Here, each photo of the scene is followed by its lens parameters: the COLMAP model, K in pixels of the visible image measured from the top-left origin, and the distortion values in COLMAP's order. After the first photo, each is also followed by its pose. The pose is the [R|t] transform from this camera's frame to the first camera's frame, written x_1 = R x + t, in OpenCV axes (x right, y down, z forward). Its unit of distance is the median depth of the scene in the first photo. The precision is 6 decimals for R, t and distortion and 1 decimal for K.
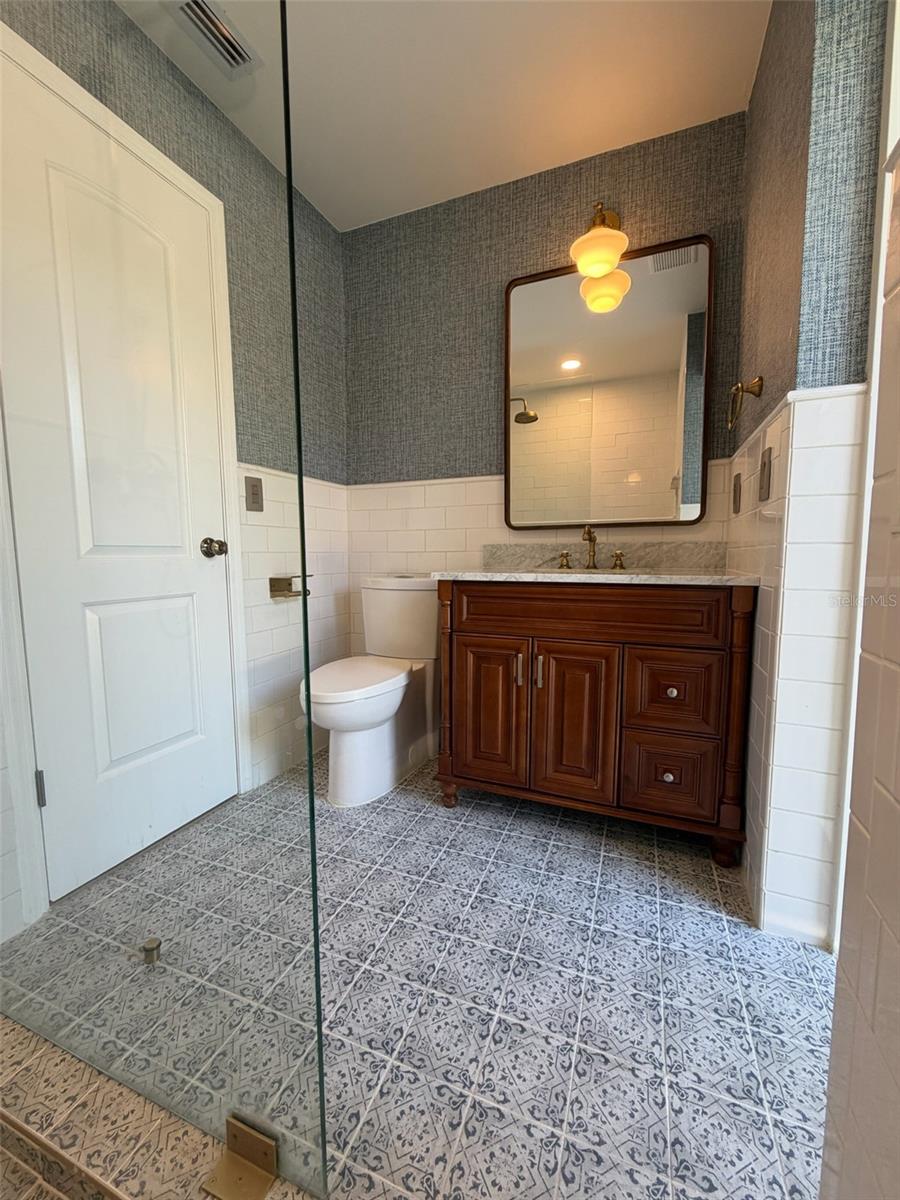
lens RADIAL K [[476.3, 0, 452.5], [0, 476.3, 601.0], [0, 0, 1]] dist [0.001329, -0.000247]
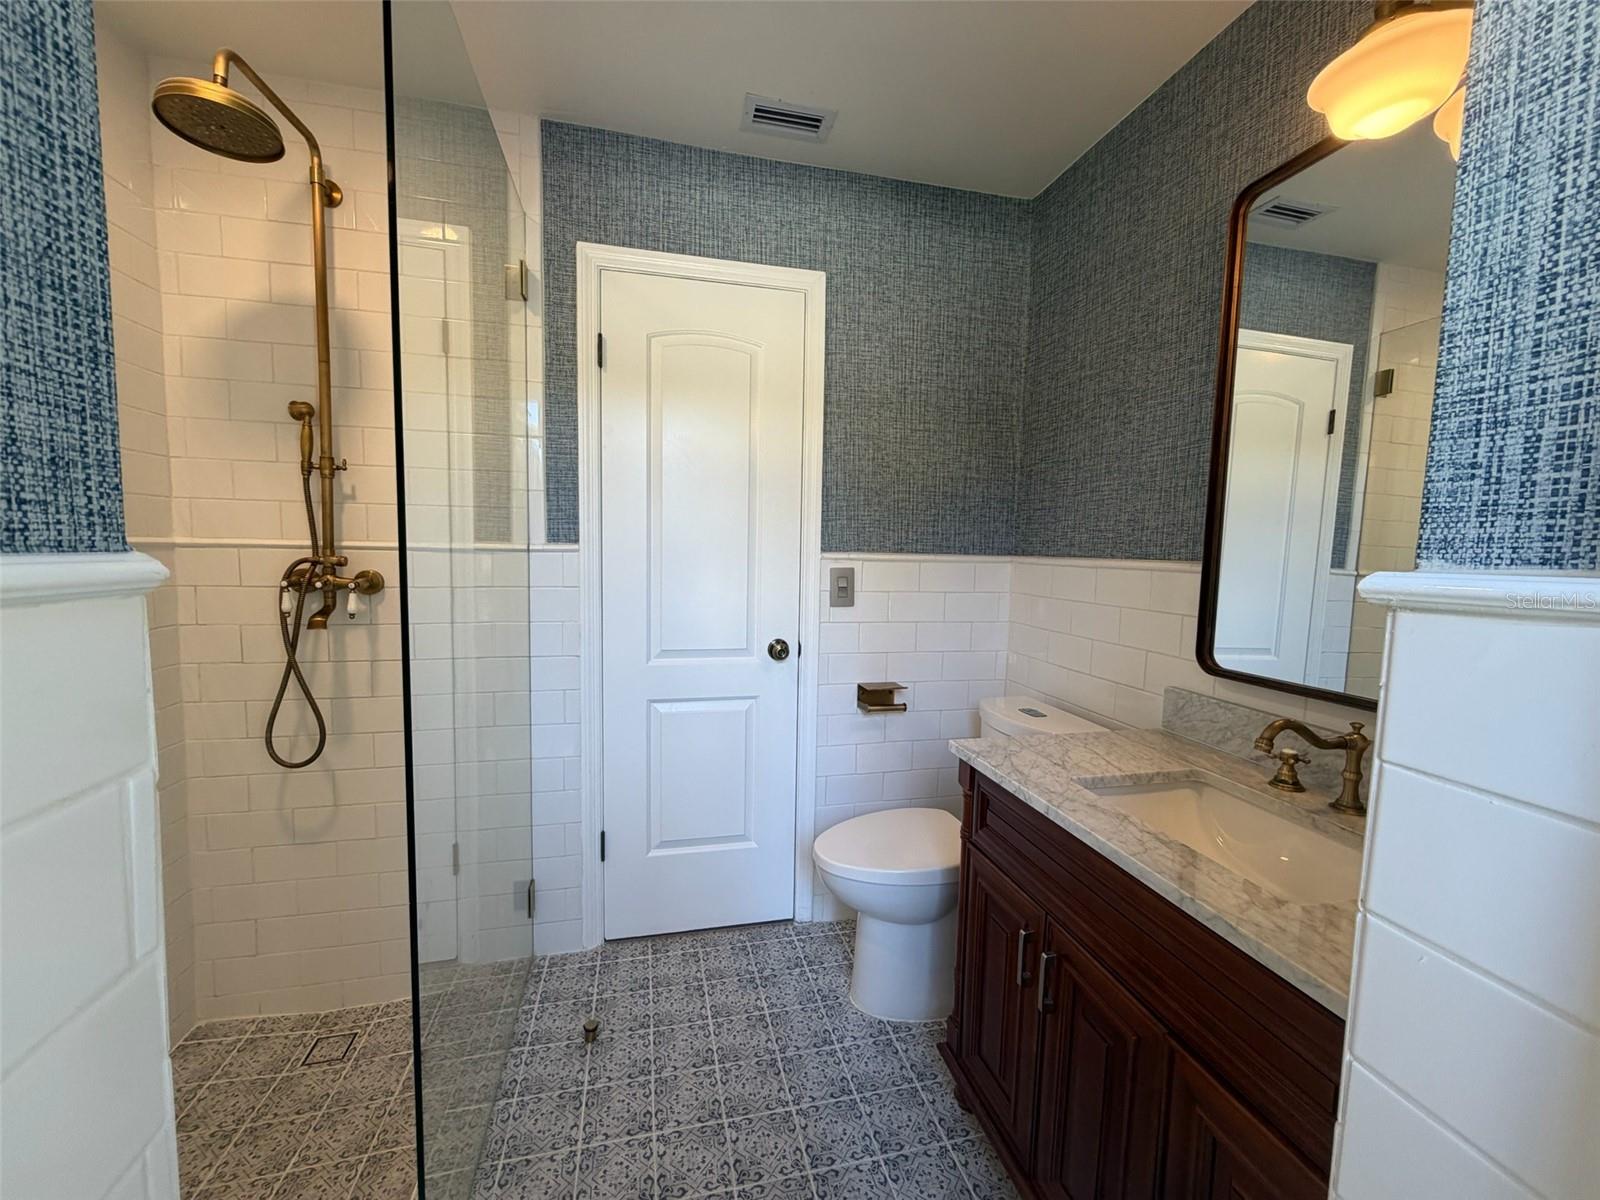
lens RADIAL K [[635.0, 0, 794.4], [0, 635.0, 605.9], [0, 0, 1]] dist [0.001329, -0.000247]
pose [[0.577240, 0.090519, -0.811542, 0.499529], [-0.105071, 0.993809, 0.036113, -0.239843], [0.809786, 0.064424, 0.583177, 0.287037]]
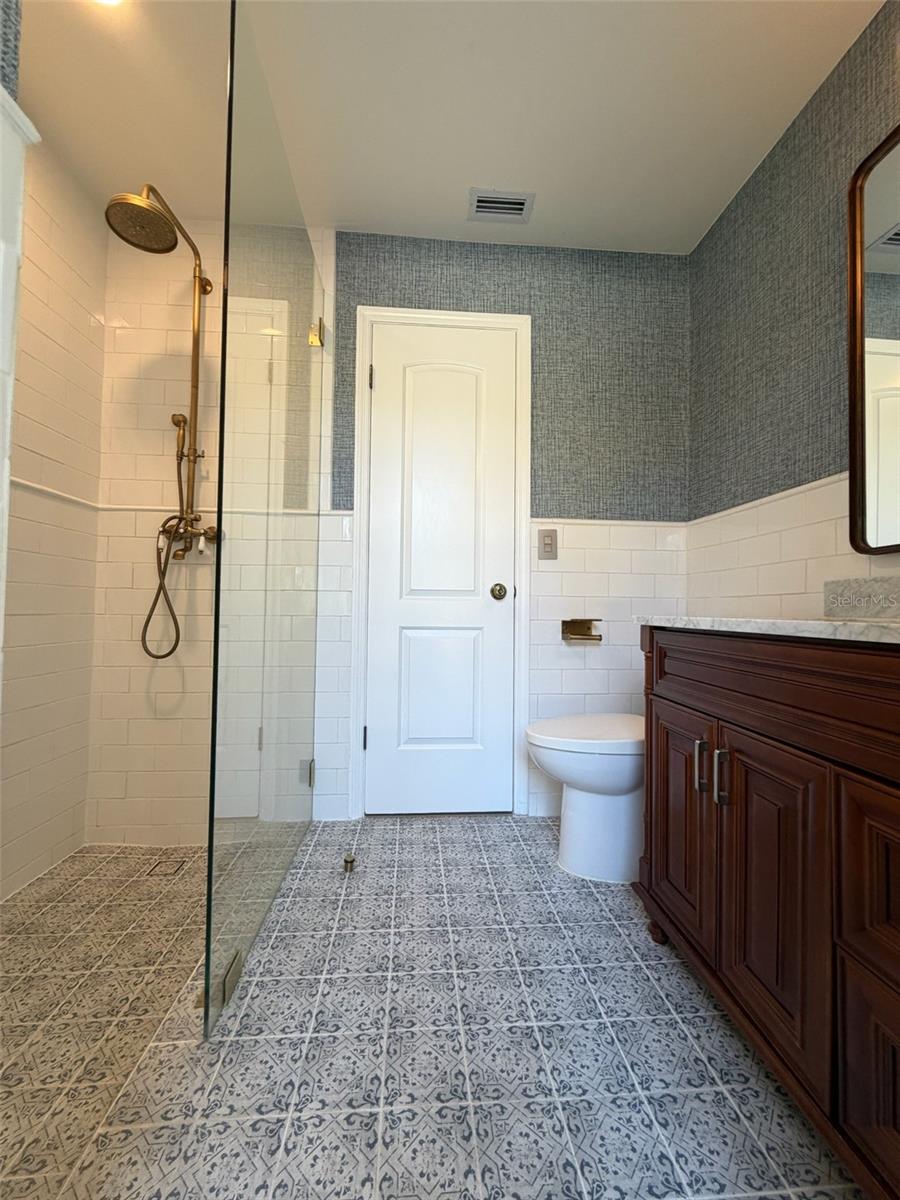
lens RADIAL K [[476.3, 0, 448.7], [0, 476.3, 600.7], [0, 0, 1]] dist [0.001329, -0.000247]
pose [[0.443142, -0.005741, -0.896433, 0.515568], [-0.104118, 0.992882, -0.057828, -0.004957], [0.890384, 0.118961, 0.439390, 0.345477]]
